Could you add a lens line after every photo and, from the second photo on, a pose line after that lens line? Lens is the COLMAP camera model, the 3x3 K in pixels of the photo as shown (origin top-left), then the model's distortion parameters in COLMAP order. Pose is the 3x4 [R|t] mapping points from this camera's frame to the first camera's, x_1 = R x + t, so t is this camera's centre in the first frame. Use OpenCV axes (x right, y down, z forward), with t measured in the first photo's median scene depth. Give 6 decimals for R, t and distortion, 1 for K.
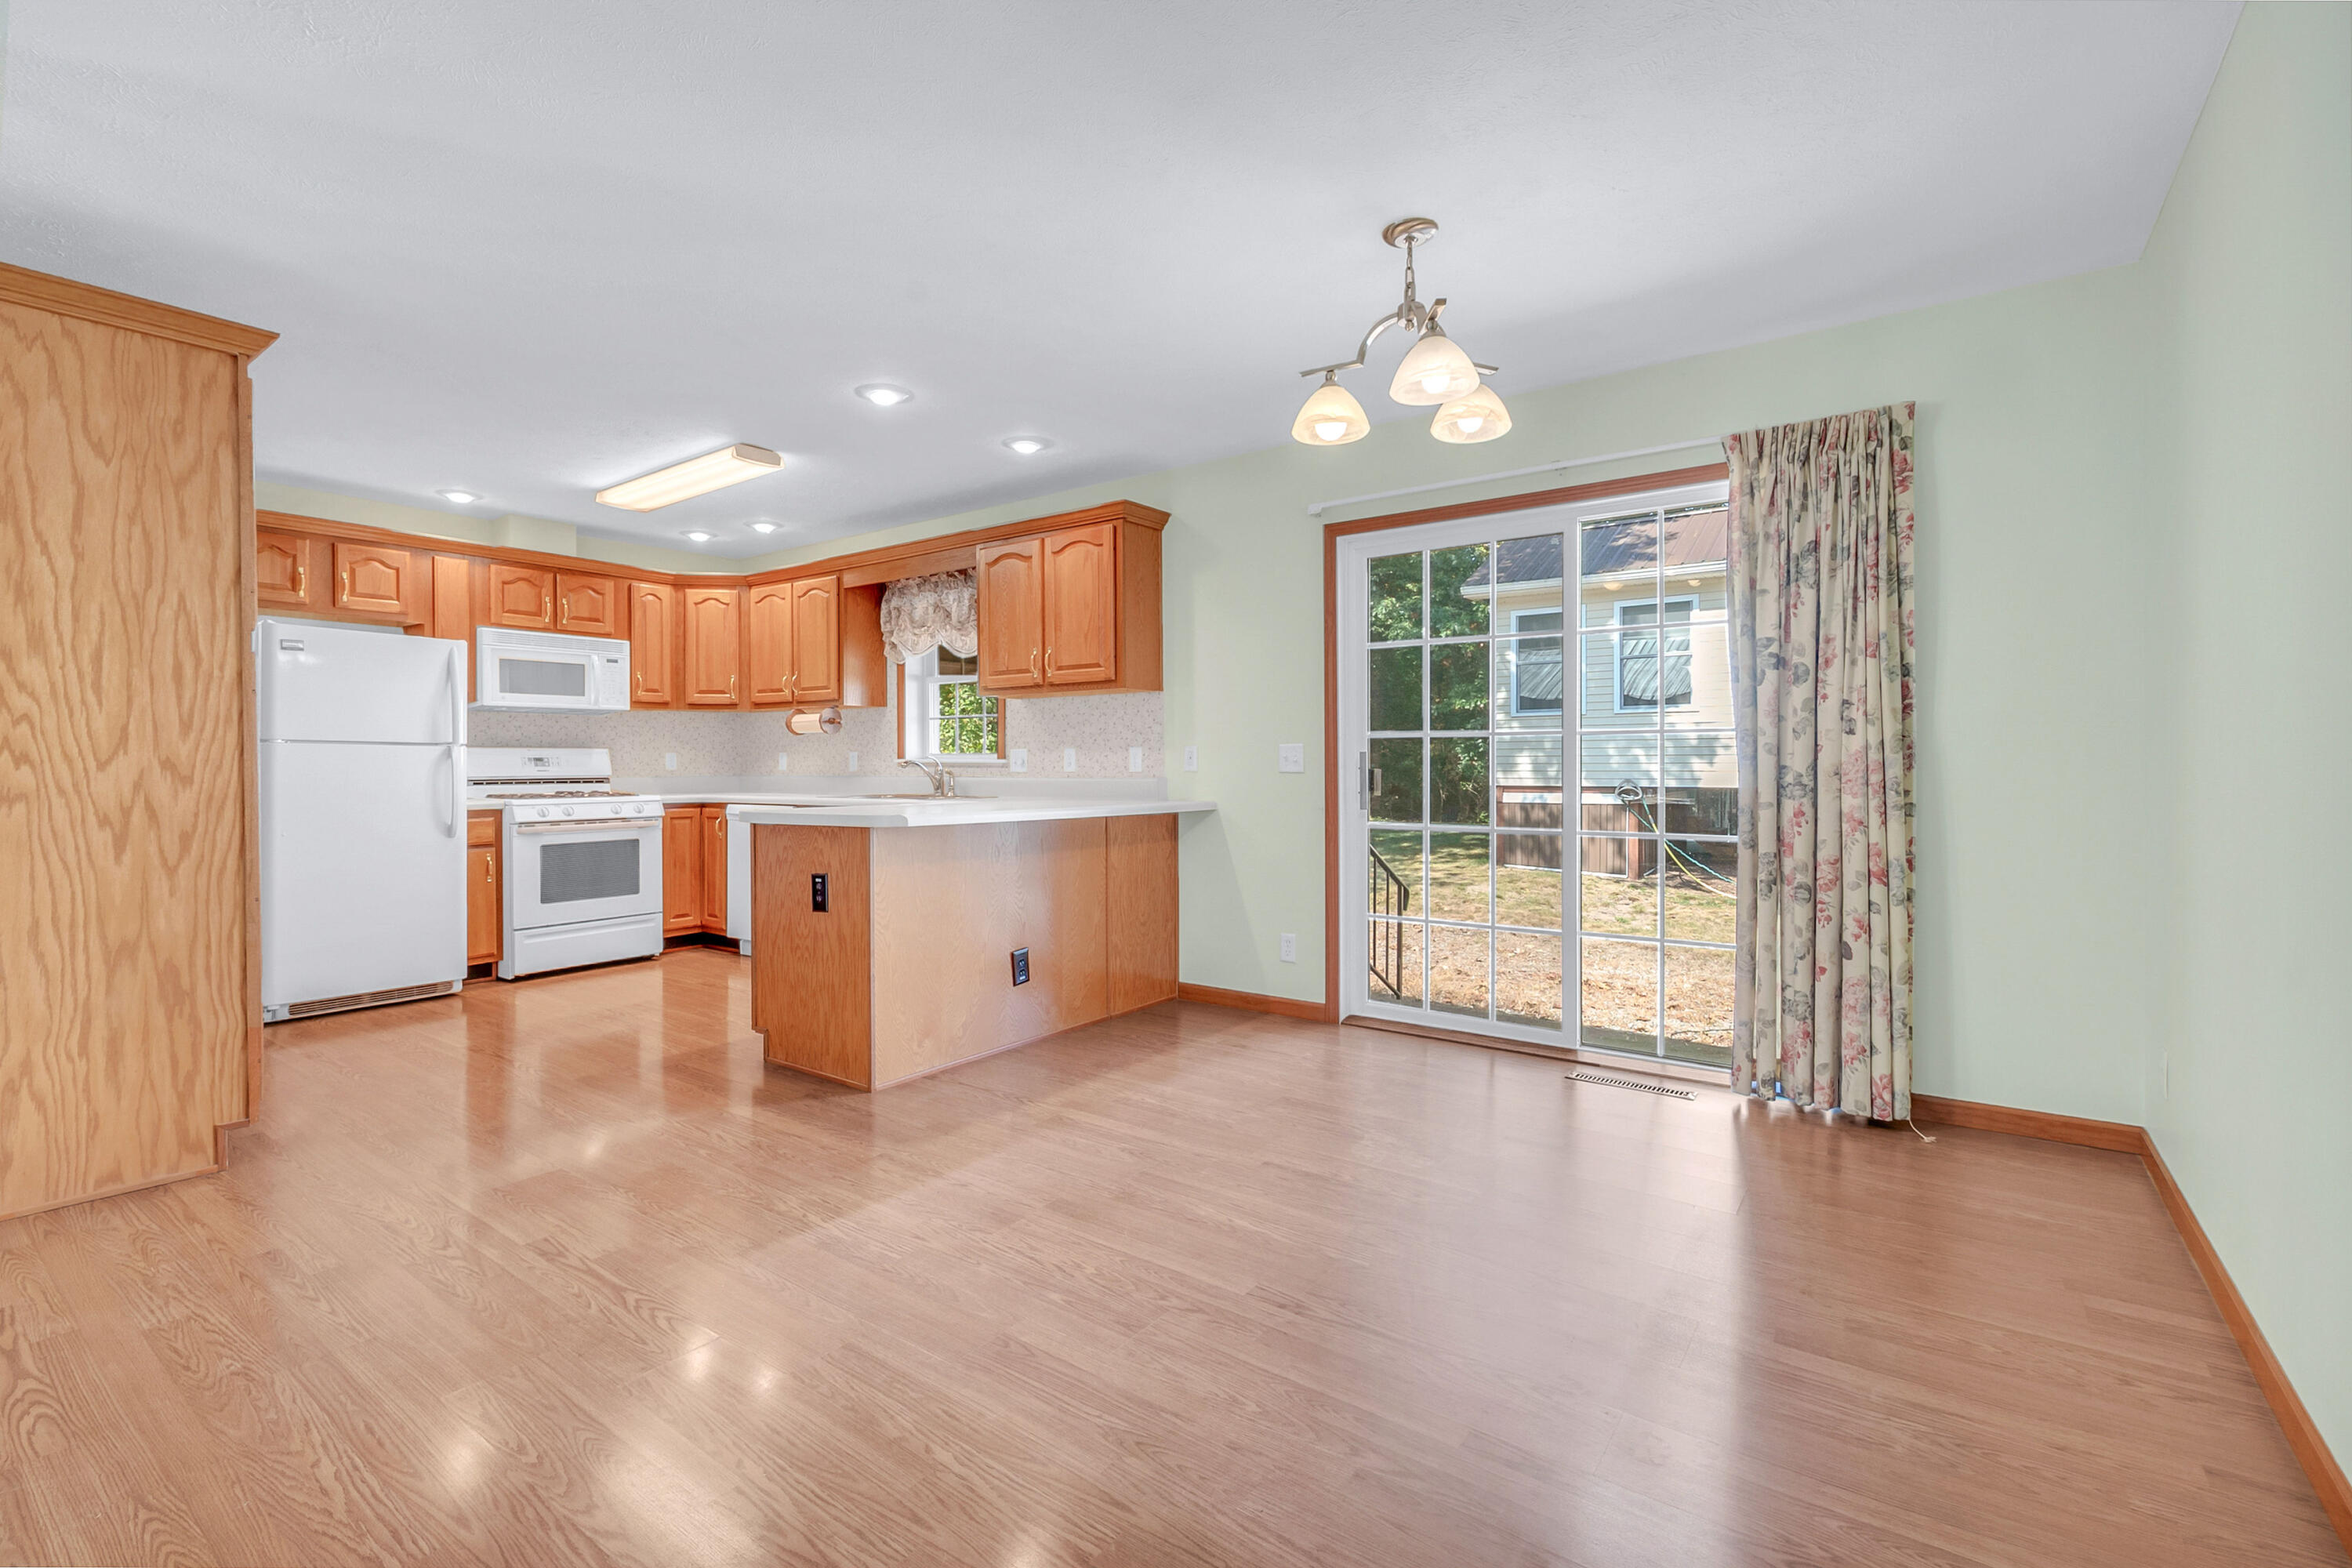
lens RADIAL K [[1039.9, 0, 1136.9], [0, 1039.9, 777.1], [0, 0, 1]] dist [0.008819, -0.005578]
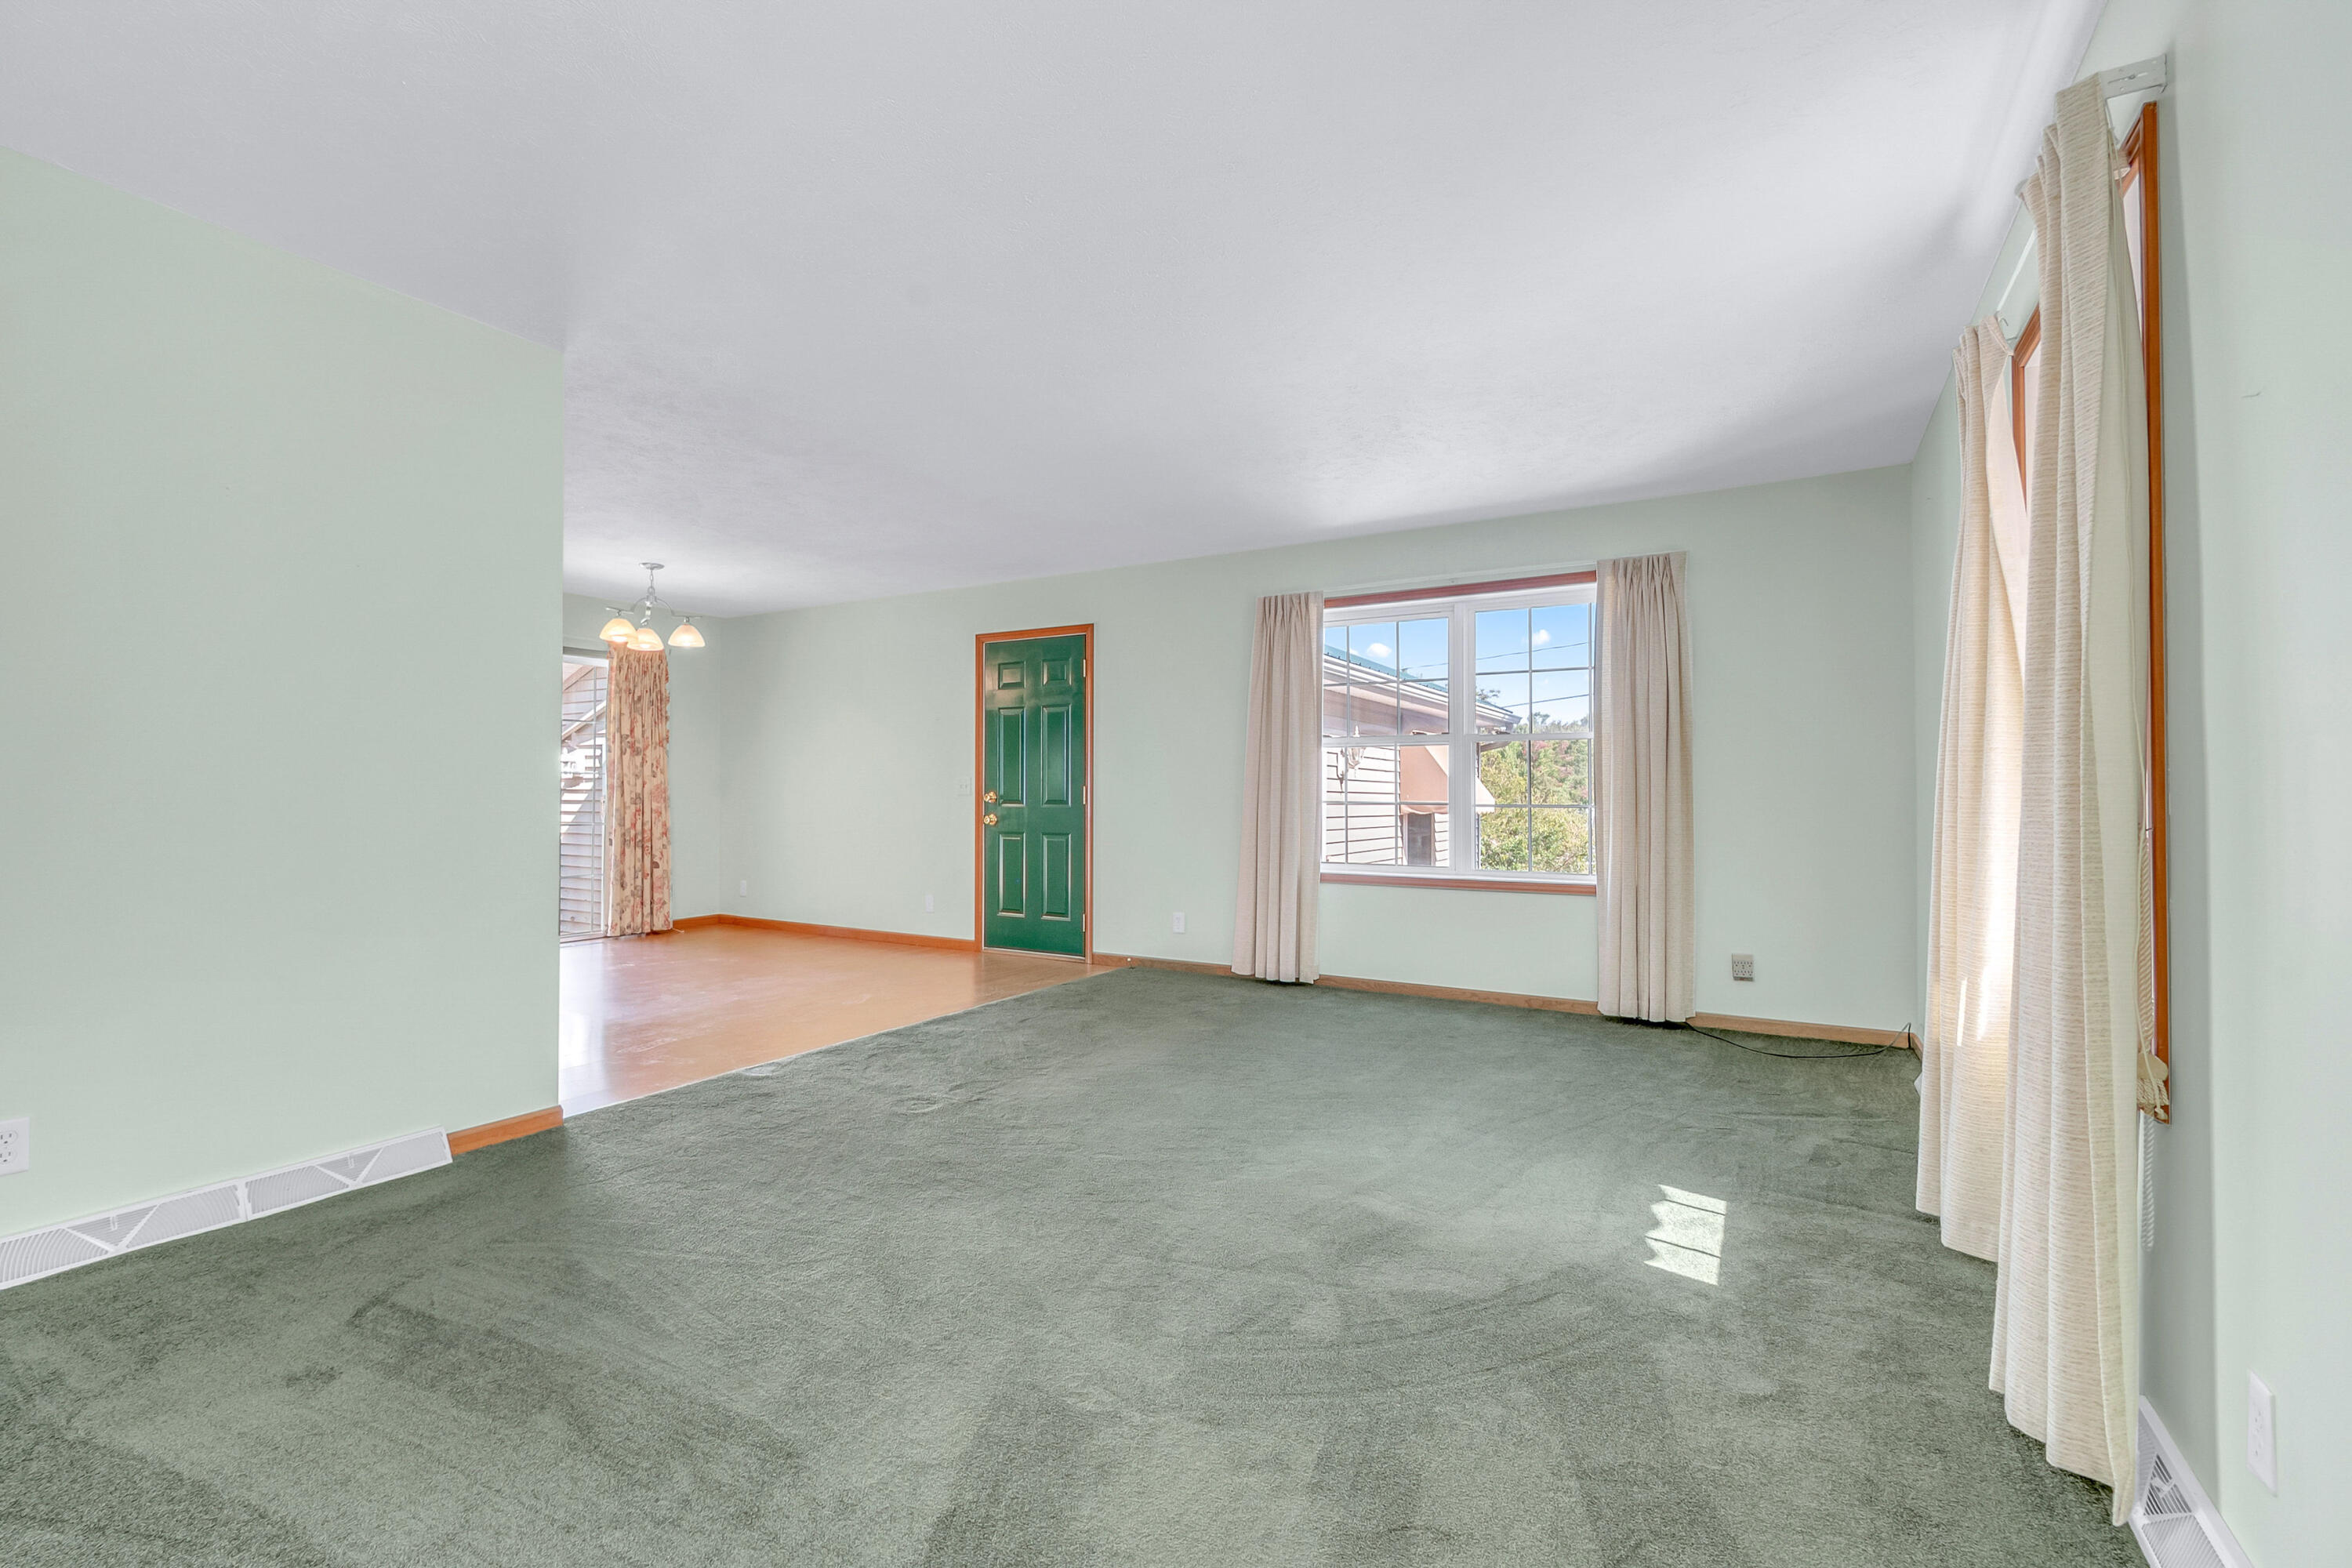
lens RADIAL K [[1039.9, 0, 1136.9], [0, 1039.9, 777.1], [0, 0, 1]] dist [0.008819, -0.005578]
pose [[-0.104856, 0.015599, 0.994365, -1.593531], [0.008396, 0.999855, -0.014800, 0.003548], [-0.994452, 0.006797, -0.104971, 0.105244]]
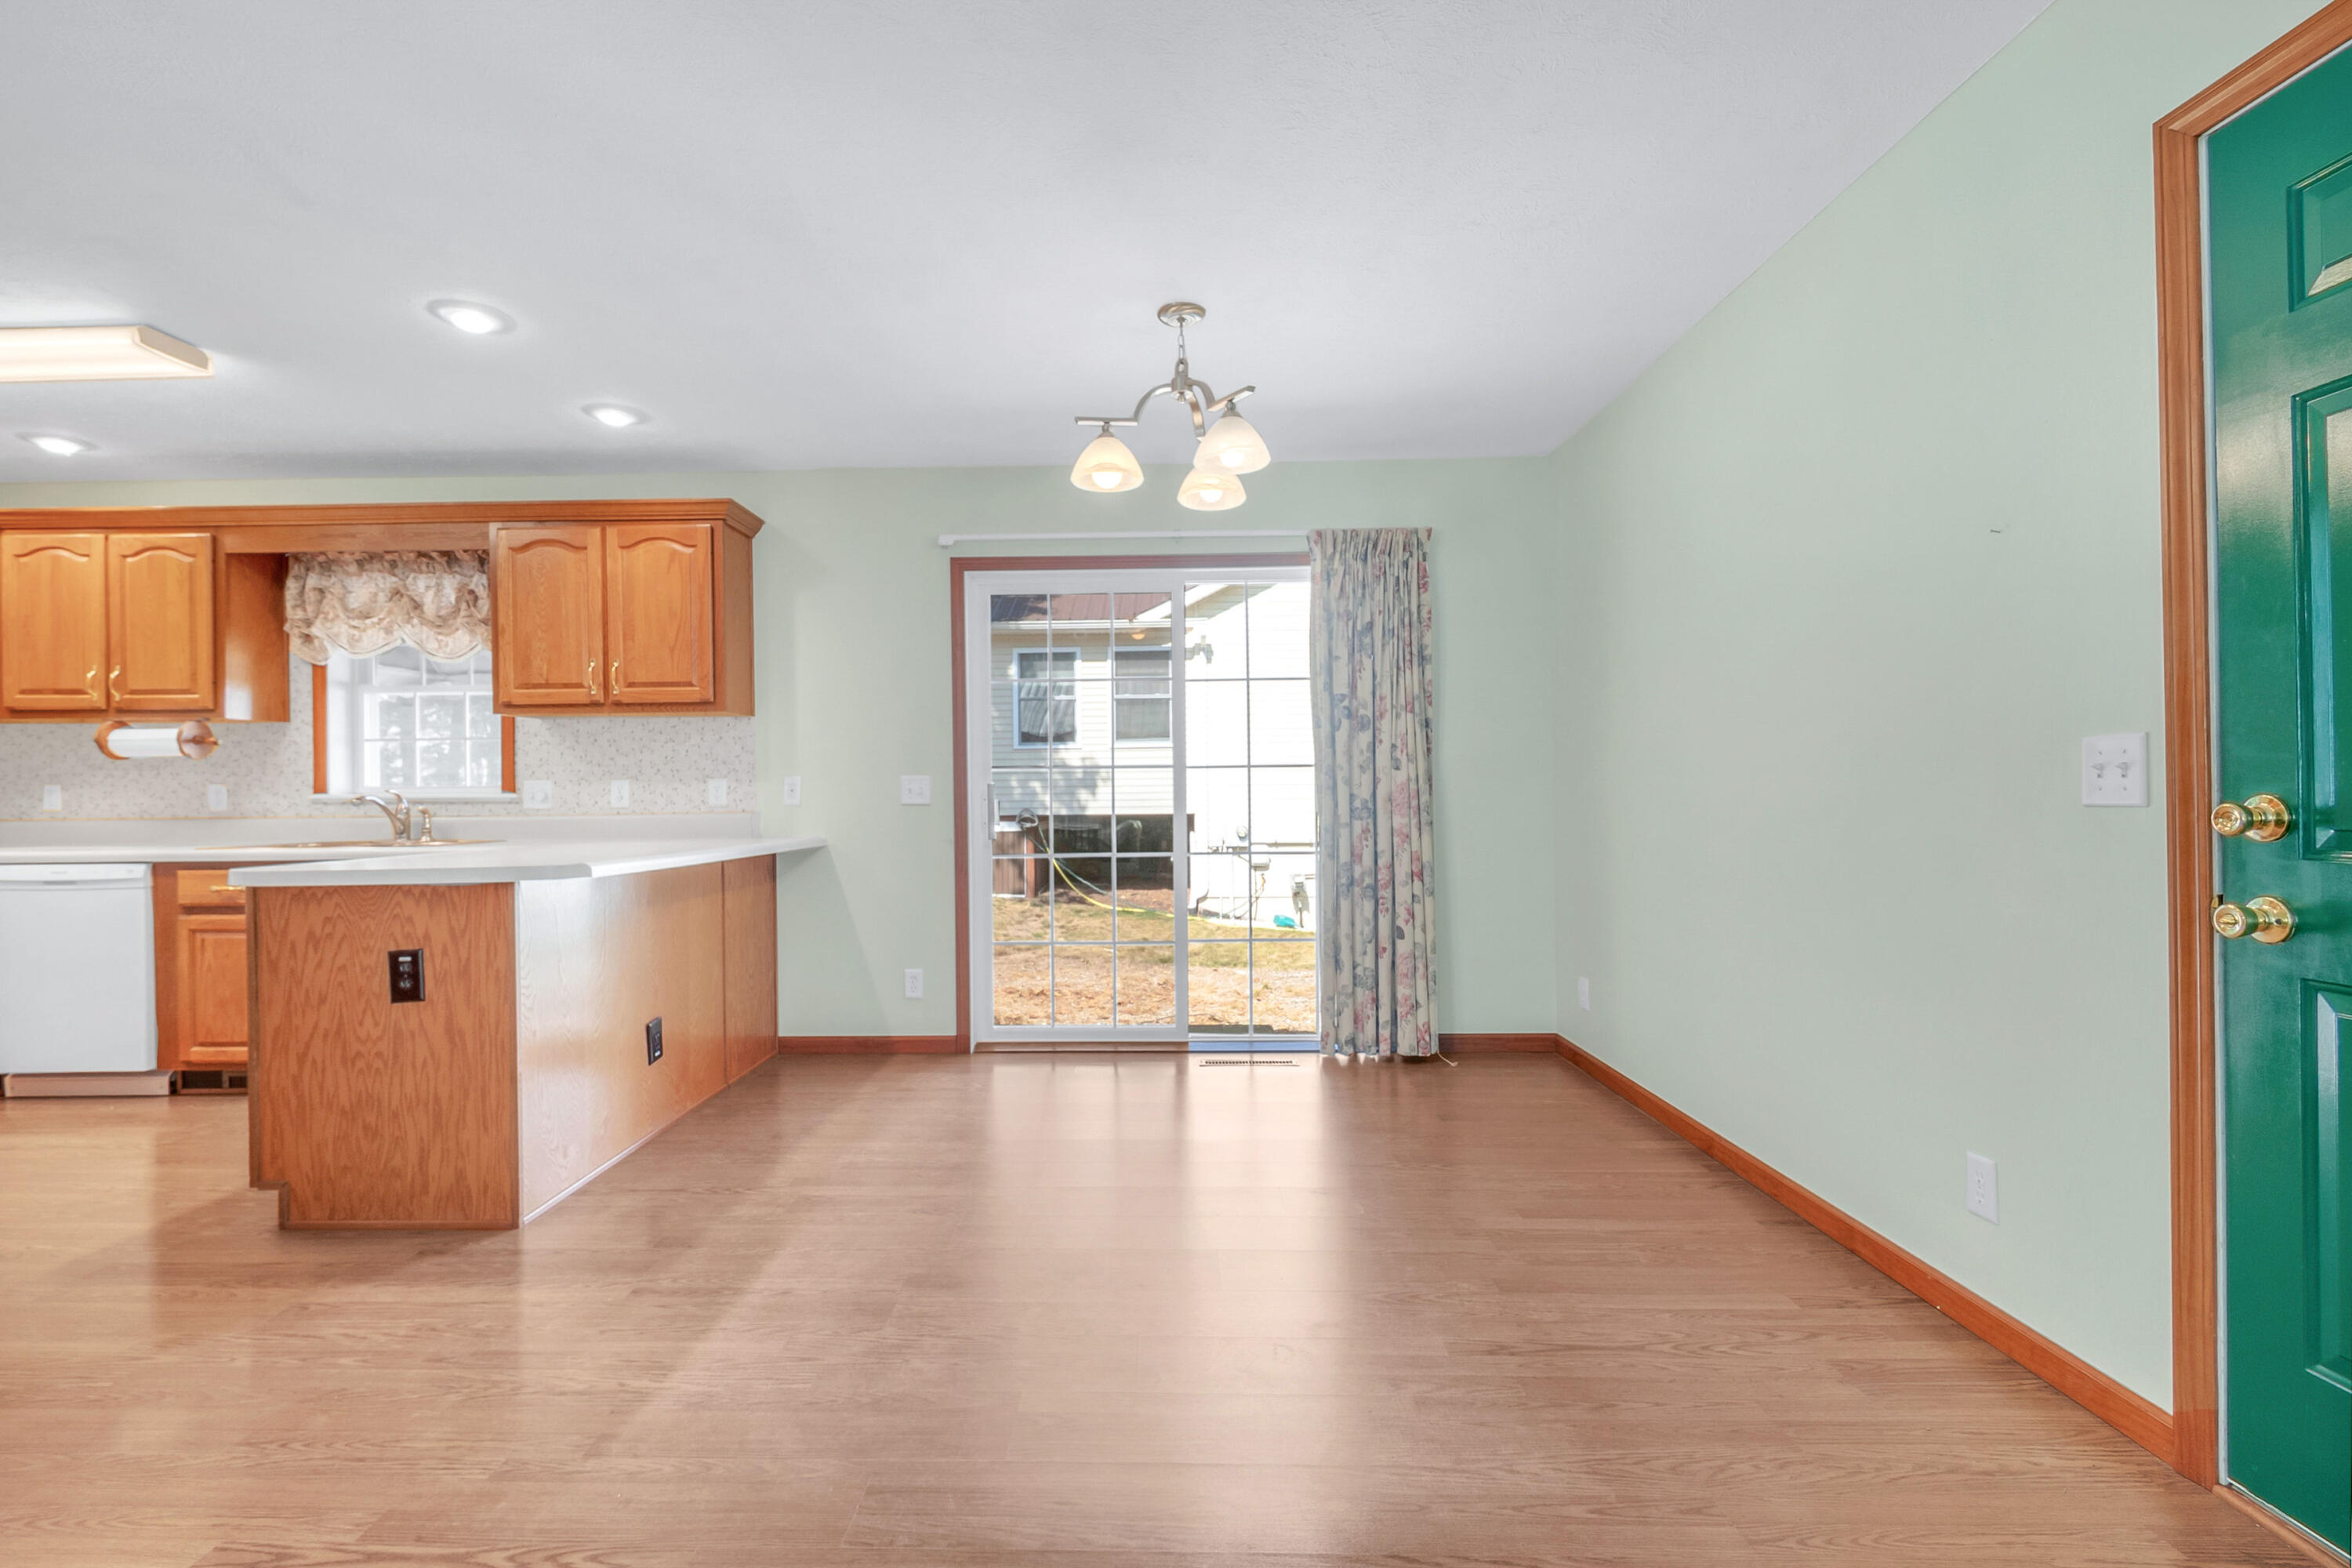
lens RADIAL K [[1034.3, 0, 1164.1], [0, 1034.3, 798.4], [0, 0, 1]] dist [0.010812, -0.000174]
pose [[0.813476, -0.009113, 0.581527, -0.275115], [0.015204, 0.999869, -0.005599, -0.001625], [-0.581400, 0.013396, 0.813508, 0.084675]]
